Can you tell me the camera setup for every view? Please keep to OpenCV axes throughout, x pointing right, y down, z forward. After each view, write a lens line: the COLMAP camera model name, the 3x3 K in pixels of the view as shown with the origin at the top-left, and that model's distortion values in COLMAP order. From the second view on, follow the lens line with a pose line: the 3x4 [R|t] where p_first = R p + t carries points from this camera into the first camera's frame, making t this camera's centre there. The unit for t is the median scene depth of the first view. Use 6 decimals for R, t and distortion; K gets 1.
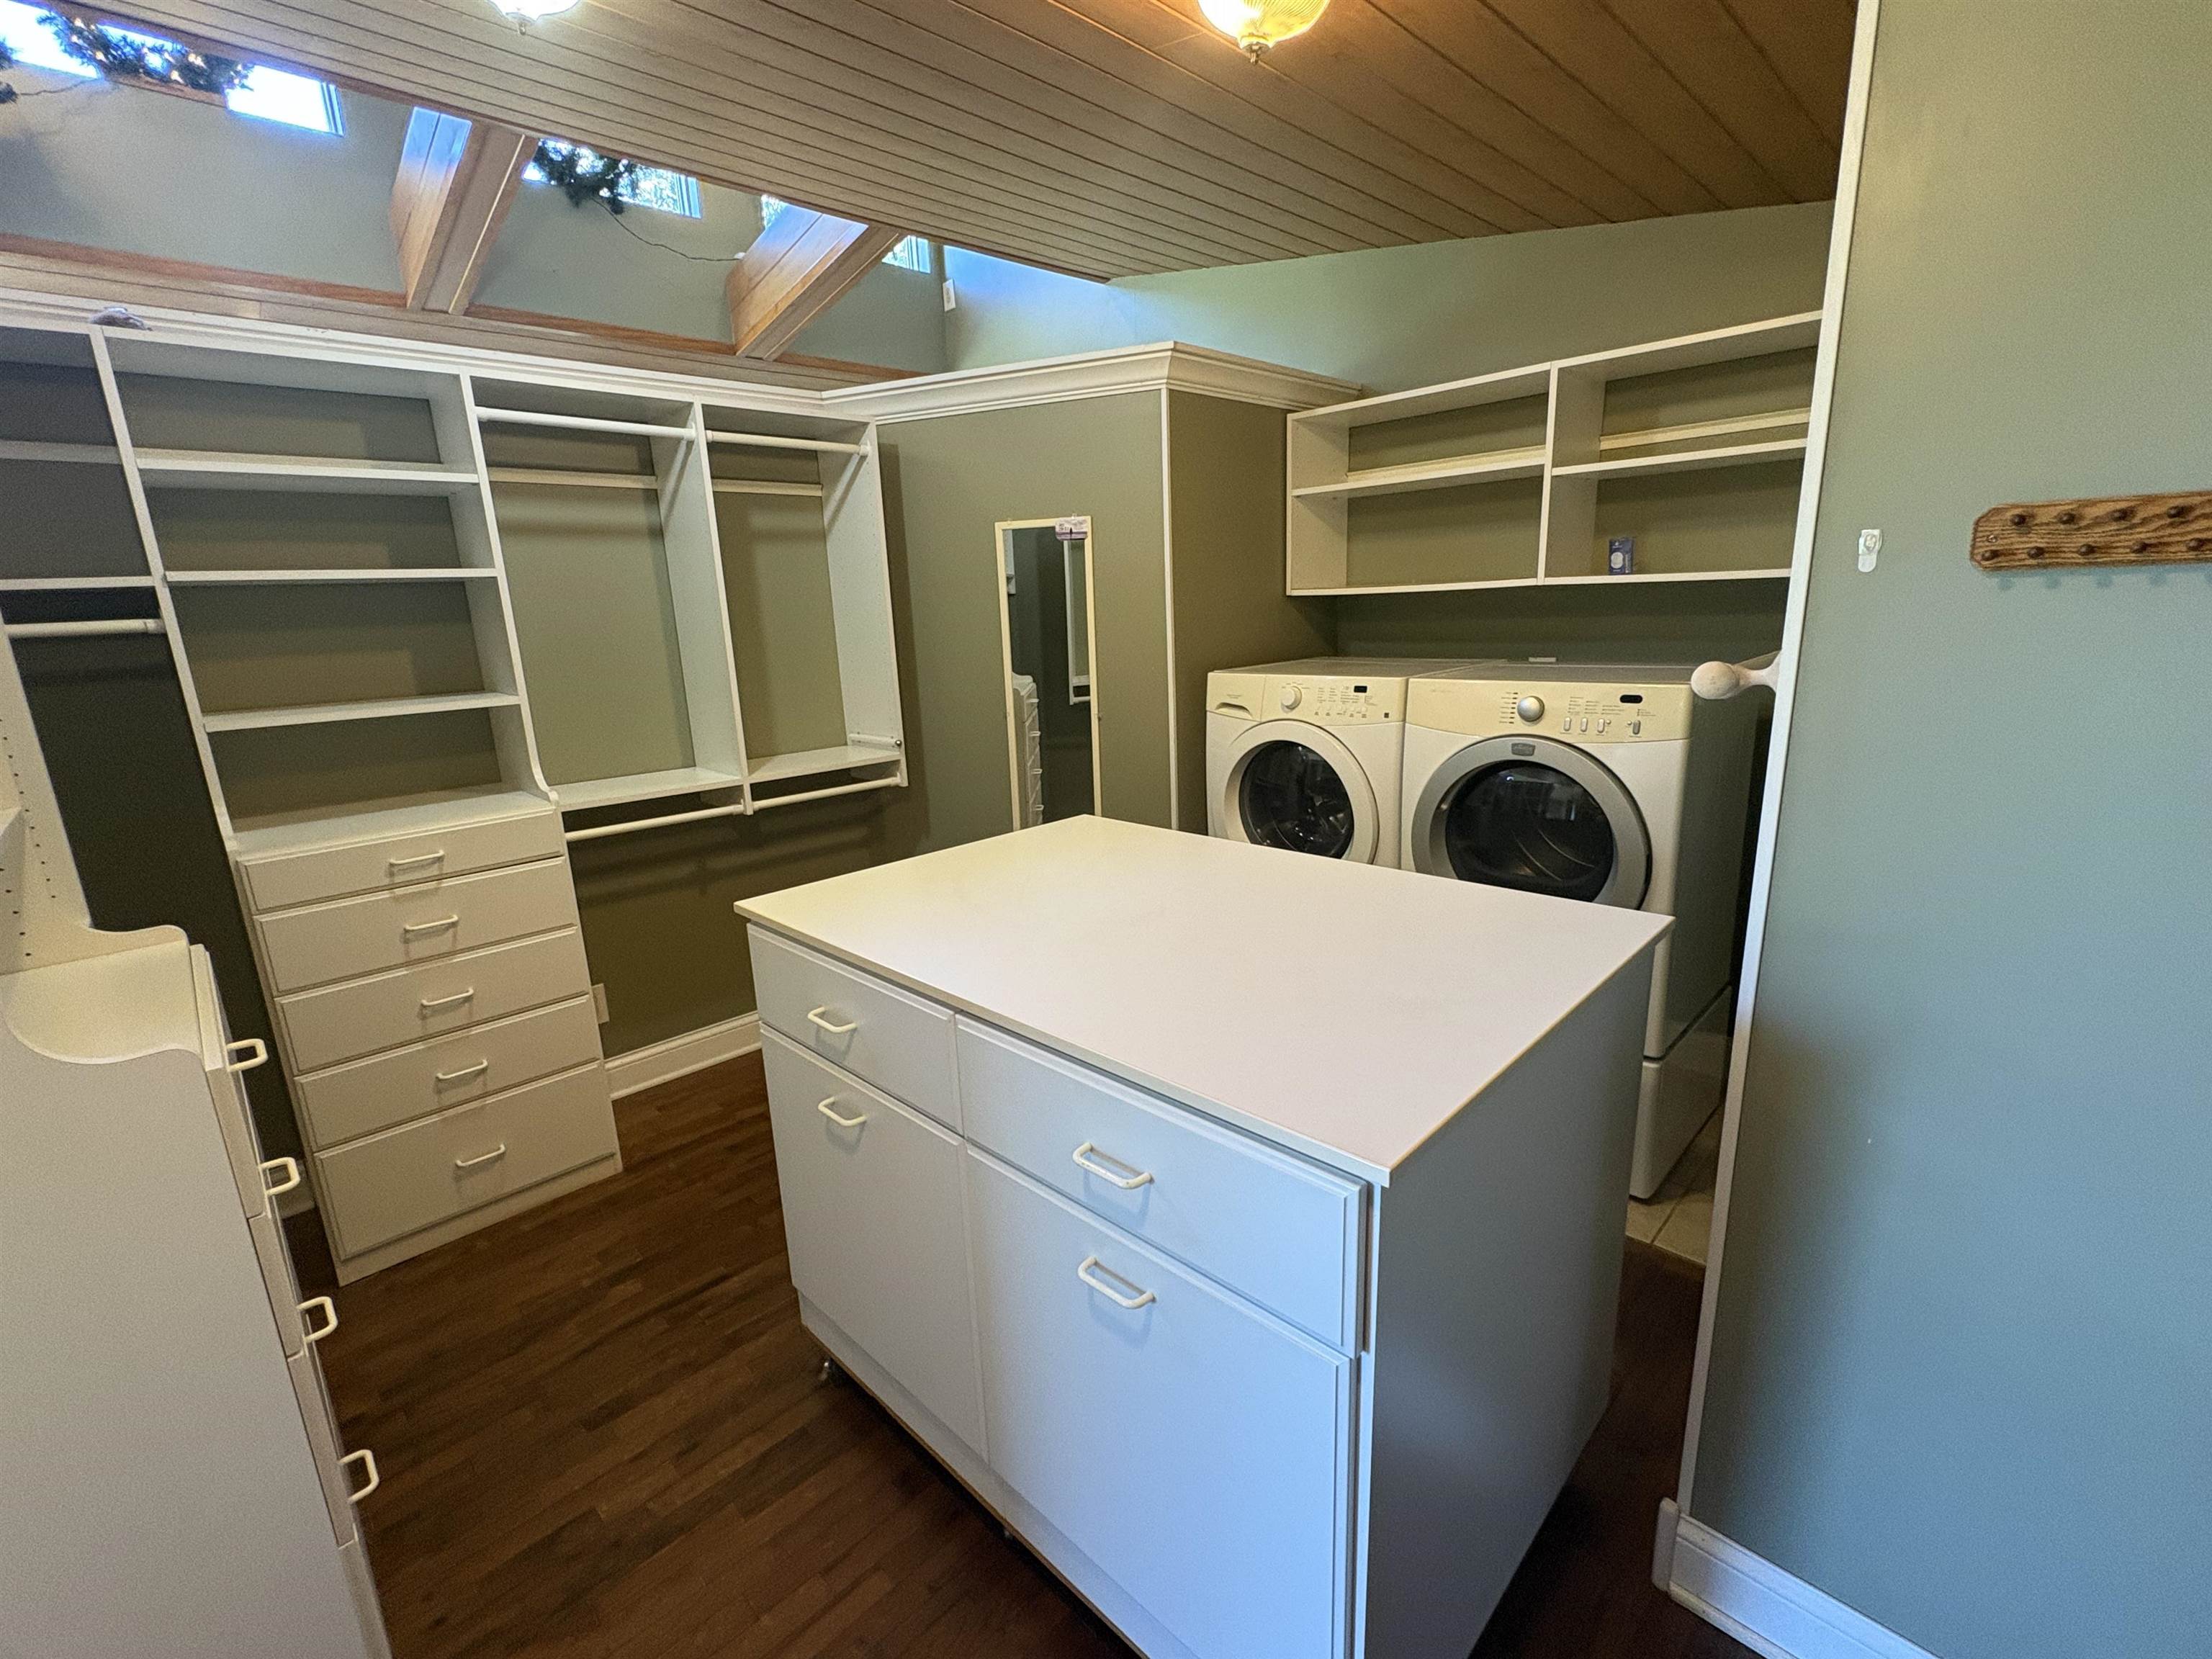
lens RADIAL K [[959.9, 0, 1102.0], [0, 959.9, 828.3], [0, 0, 1]] dist [0.003136, 0.000435]
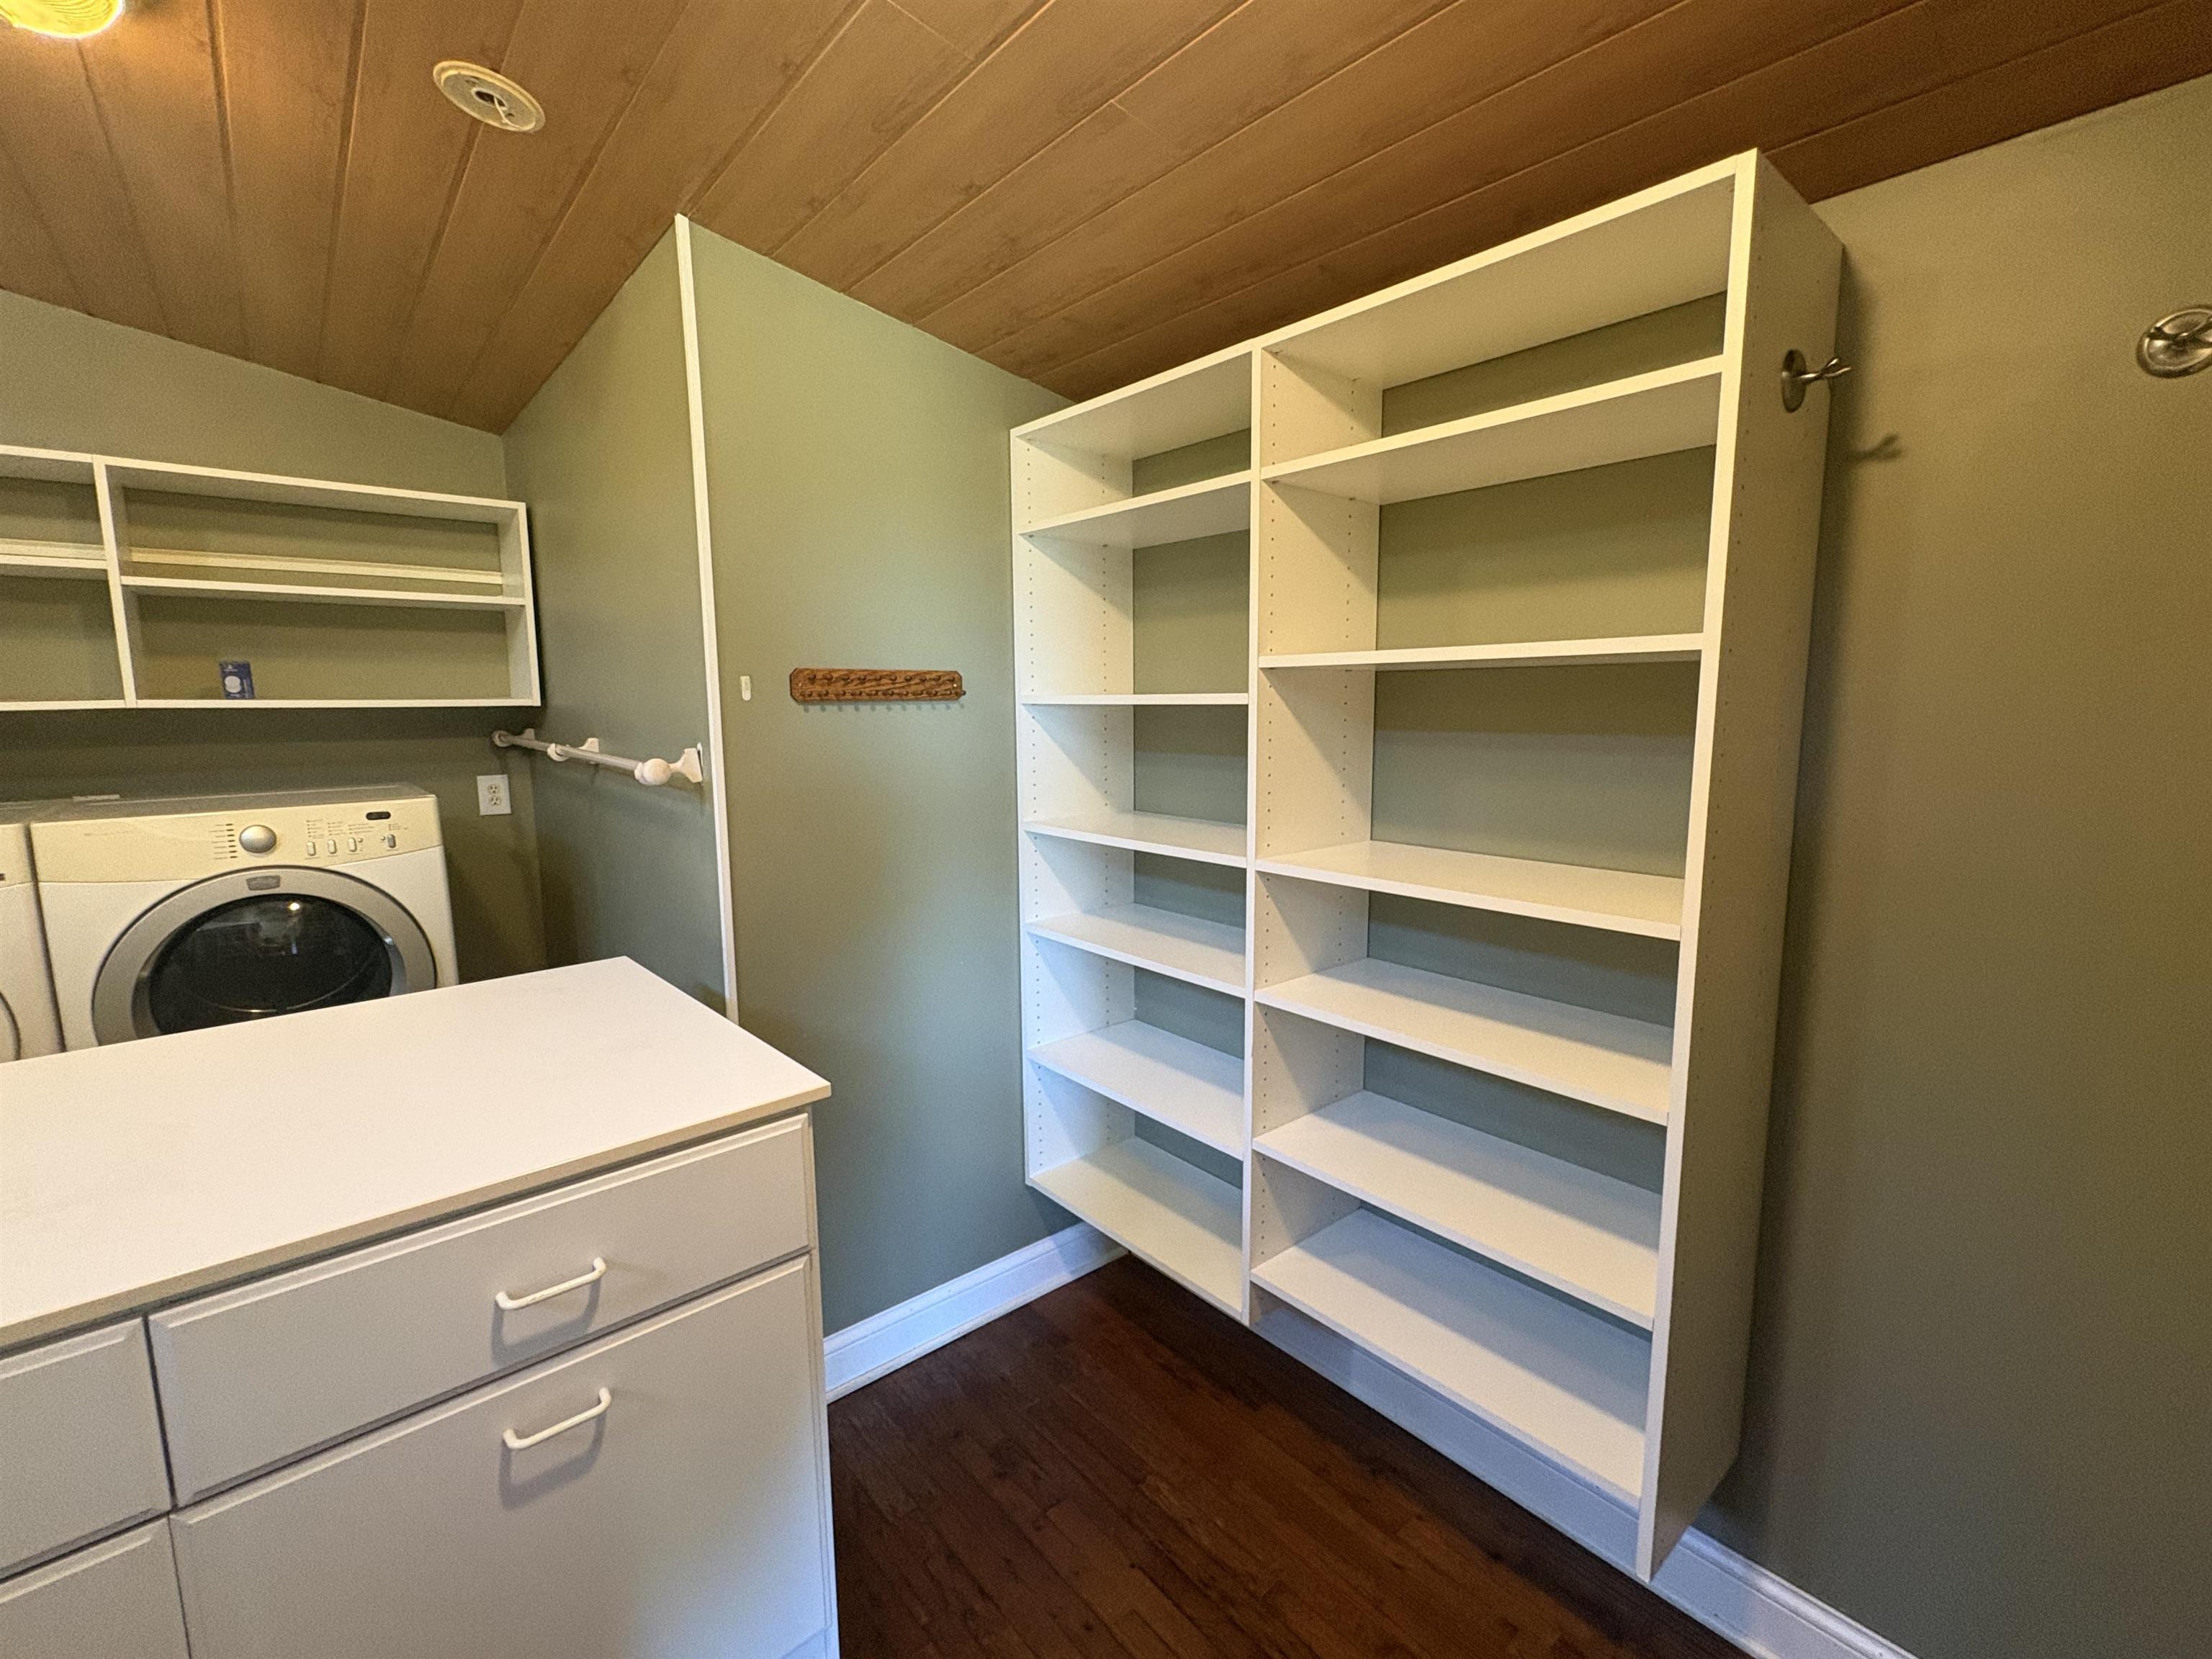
lens RADIAL K [[959.9, 0, 1104.5], [0, 959.9, 828.9], [0, 0, 1]] dist [0.003136, 0.000435]
pose [[0.065705, -0.093338, 0.993464, -0.407024], [0.235944, 0.968836, 0.075419, -0.012377], [-0.969543, 0.229447, 0.085680, 0.138233]]
